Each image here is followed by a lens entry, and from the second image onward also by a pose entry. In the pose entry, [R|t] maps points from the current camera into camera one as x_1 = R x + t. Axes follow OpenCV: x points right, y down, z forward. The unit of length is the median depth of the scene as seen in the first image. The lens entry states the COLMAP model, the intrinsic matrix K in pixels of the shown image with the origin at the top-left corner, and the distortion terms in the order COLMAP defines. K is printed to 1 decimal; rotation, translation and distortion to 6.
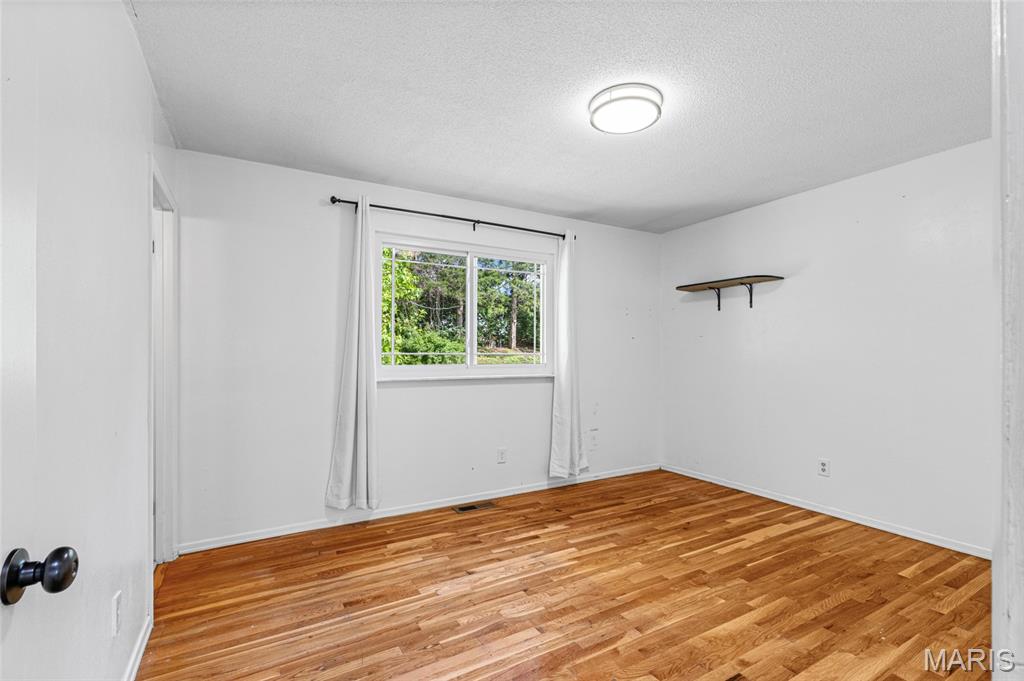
lens RADIAL K [[465.0, 0, 512.9], [0, 465.0, 346.5], [0, 0, 1]] dist [0.004654, 0.000559]
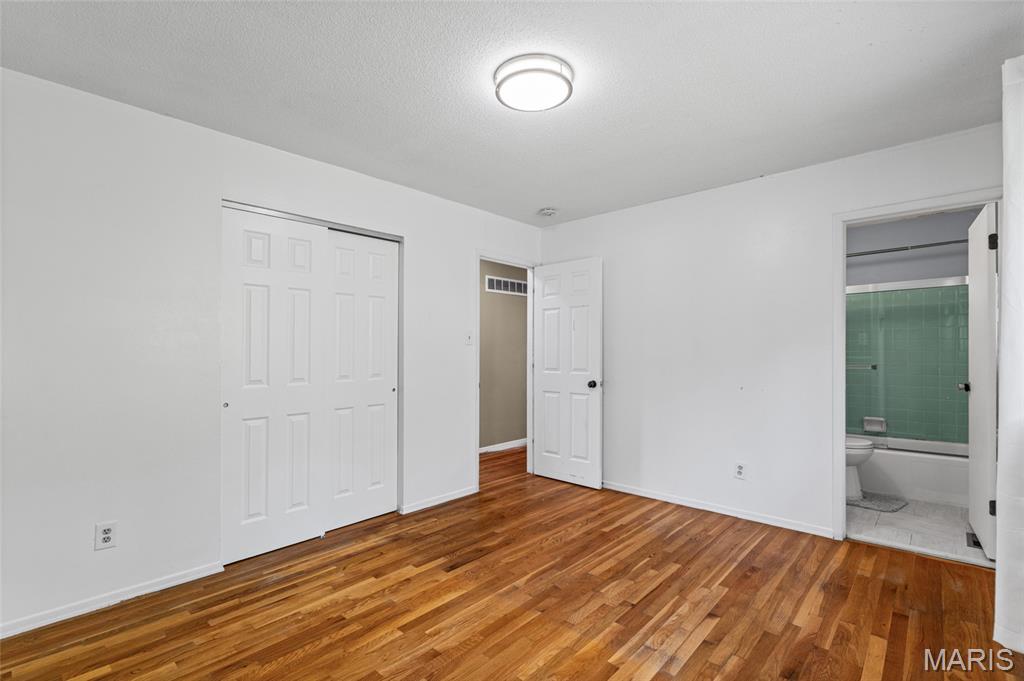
lens RADIAL K [[465.0, 0, 503.4], [0, 465.0, 345.7], [0, 0, 1]] dist [0.004654, 0.000559]
pose [[-0.961132, 0.002085, -0.276081, 0.533339], [0.009602, 0.999619, -0.025879, 0.021476], [0.275922, -0.027524, -0.960786, 1.831525]]
